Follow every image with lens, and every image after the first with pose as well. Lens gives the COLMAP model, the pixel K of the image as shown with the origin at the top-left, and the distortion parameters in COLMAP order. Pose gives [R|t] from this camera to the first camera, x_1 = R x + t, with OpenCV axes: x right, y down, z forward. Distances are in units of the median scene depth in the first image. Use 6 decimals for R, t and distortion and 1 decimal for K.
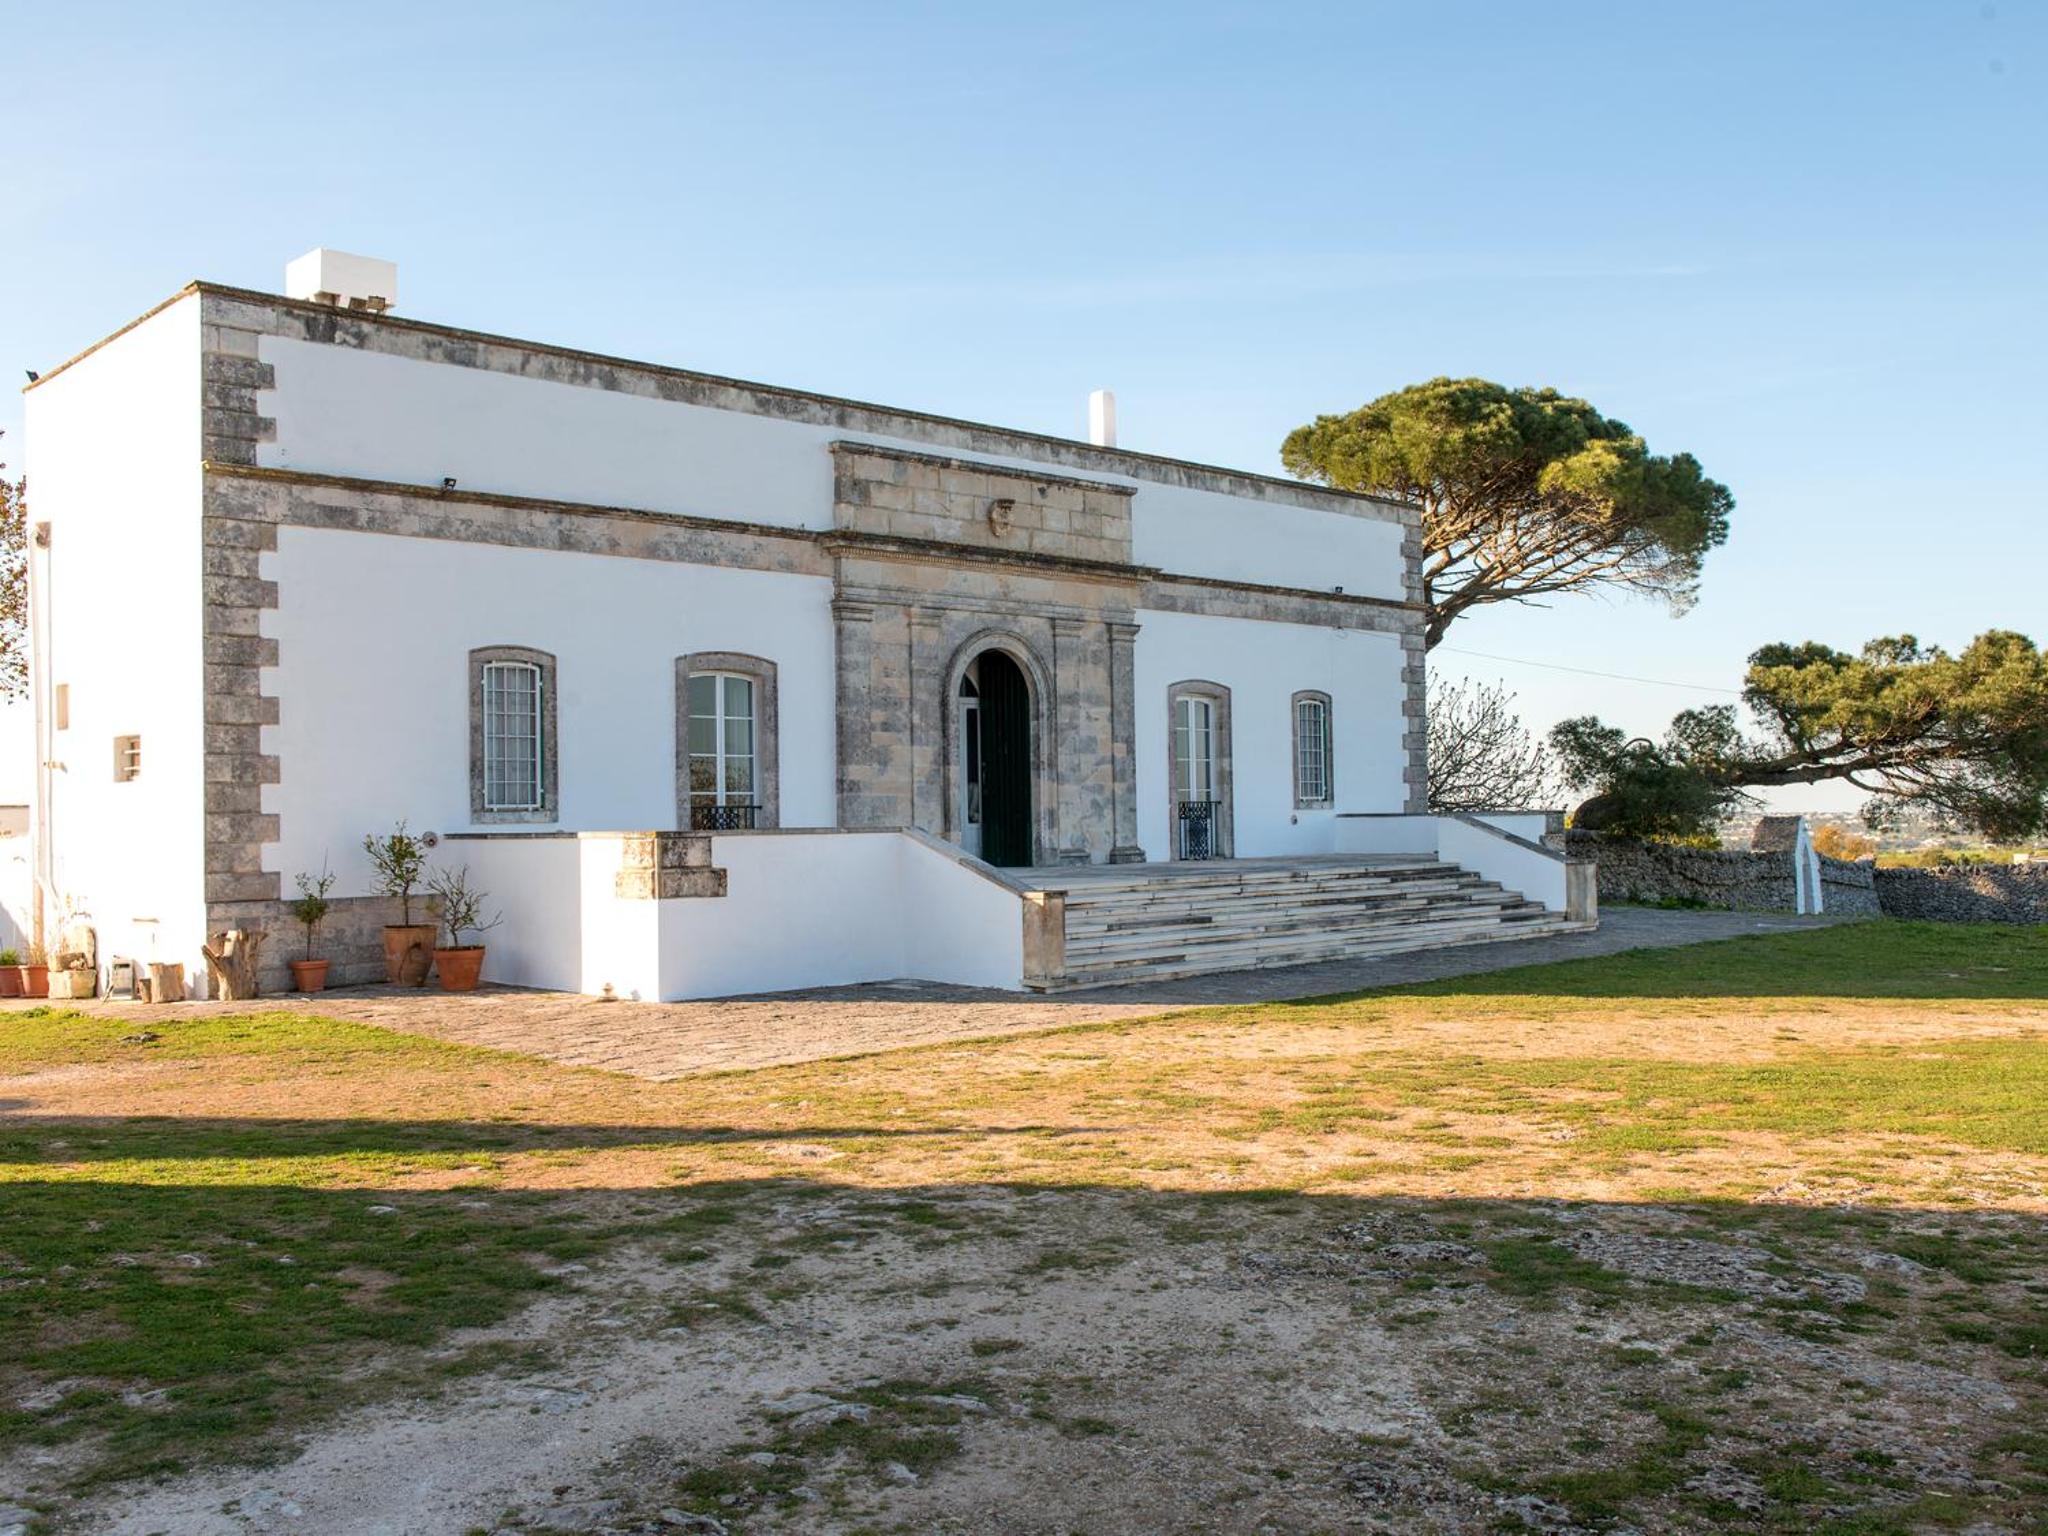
lens RADIAL K [[1920.9, 0, 1098.7], [0, 1920.9, 796.5], [0, 0, 1]] dist [0.012285, 0.000000]
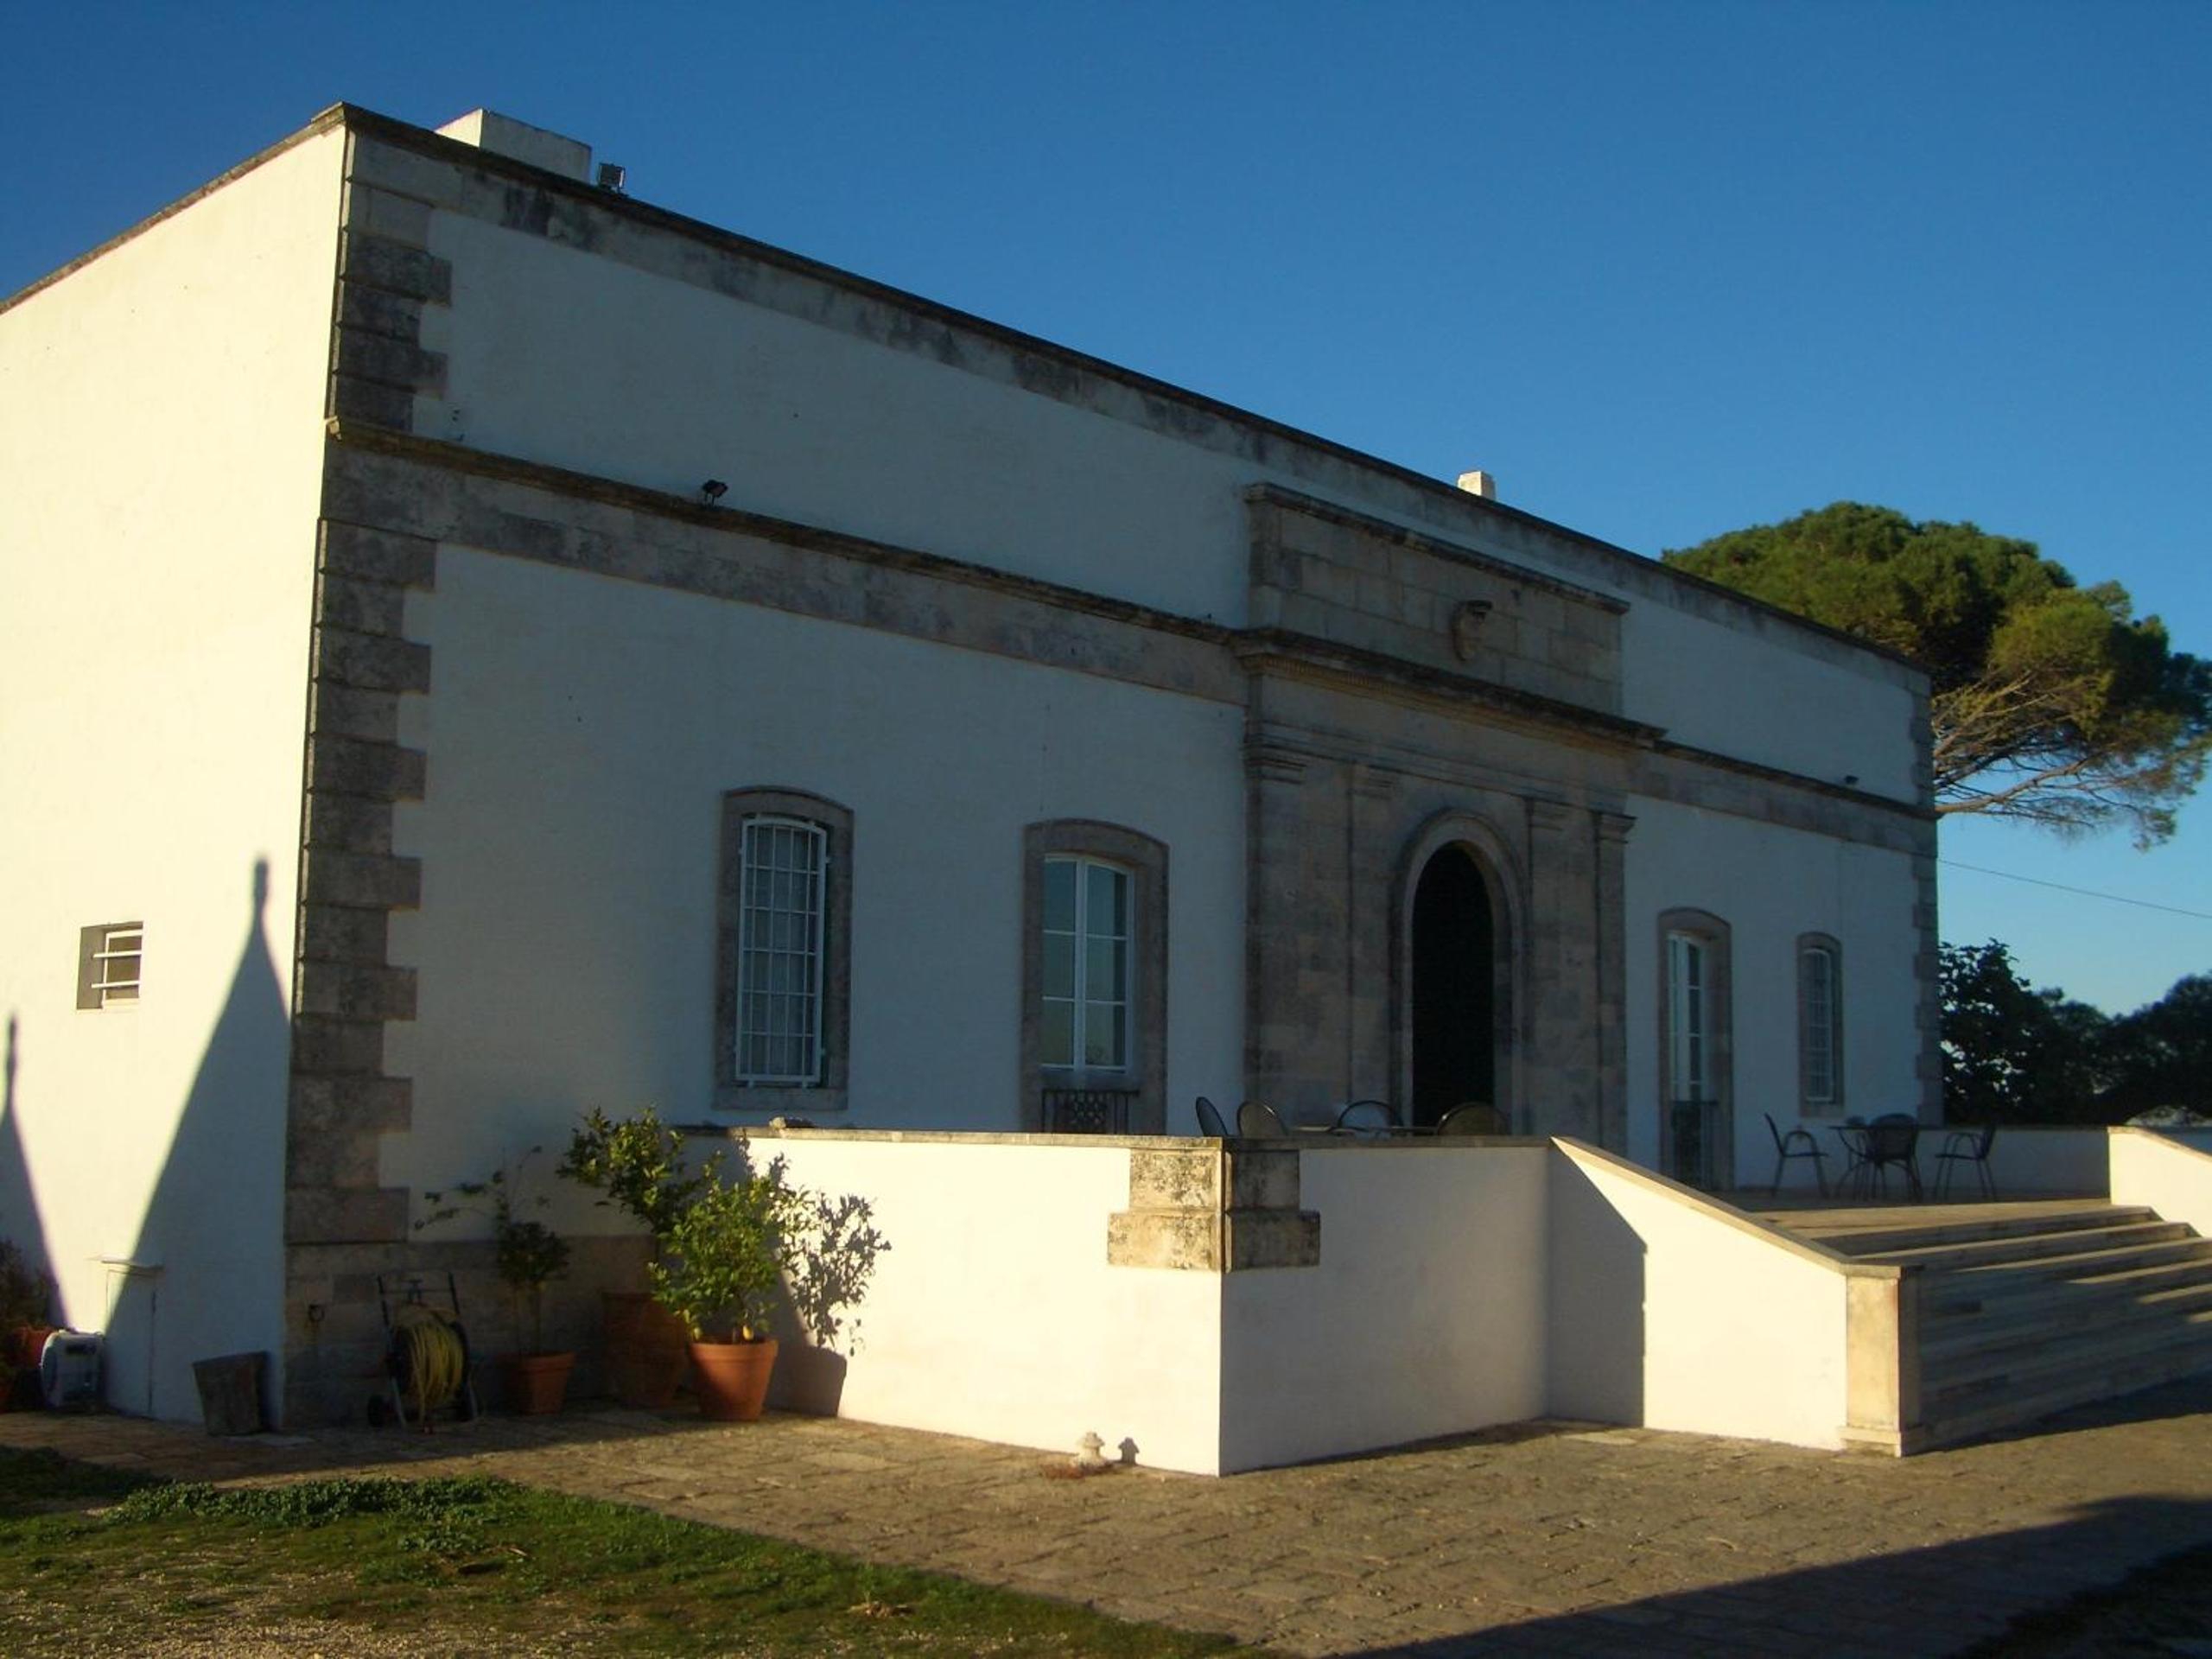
lens RADIAL K [[2414.5, 0, 1120.9], [0, 2414.5, 844.4], [0, 0, 1]] dist [-0.141446, 0.000000]
pose [[0.998187, 0.034098, 0.049600, -0.220122], [-0.028940, 0.994442, -0.101228, 0.004792], [-0.052776, 0.099609, 0.993626, 0.275279]]
